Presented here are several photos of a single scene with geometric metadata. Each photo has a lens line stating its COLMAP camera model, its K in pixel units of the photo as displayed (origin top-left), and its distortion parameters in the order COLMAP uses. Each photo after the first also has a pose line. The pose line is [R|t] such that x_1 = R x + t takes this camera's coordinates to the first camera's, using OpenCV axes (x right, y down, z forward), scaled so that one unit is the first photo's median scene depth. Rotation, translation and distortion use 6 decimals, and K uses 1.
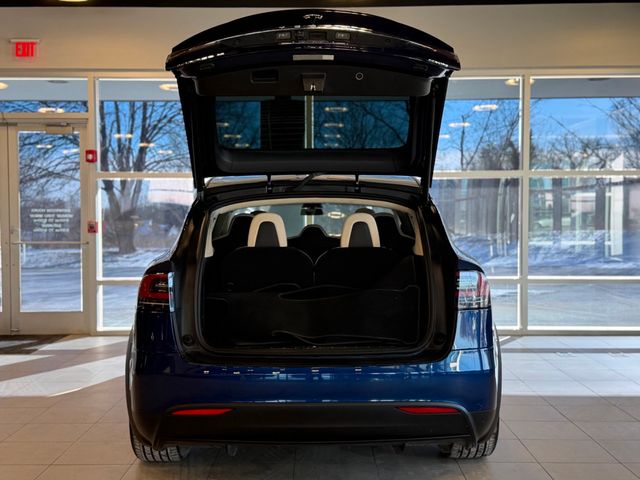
lens RADIAL K [[801.1, 0, 321.7], [0, 801.1, 239.5], [0, 0, 1]] dist [0.183629, 0.000000]
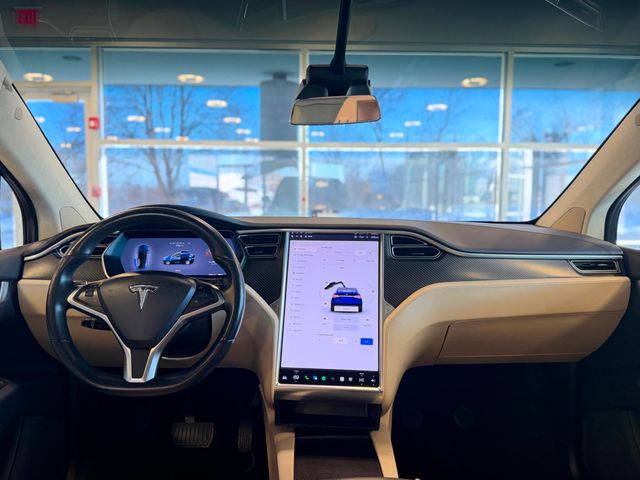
lens RADIAL K [[504.2, 0, 317.9], [0, 504.2, 241.2], [0, 0, 1]] dist [-0.000334, -0.000595]
pose [[0.999730, 0.002152, 0.023134, -0.015031], [-0.003558, 0.998137, 0.060904, 0.006486], [-0.022960, -0.060970, 0.997876, 0.347870]]
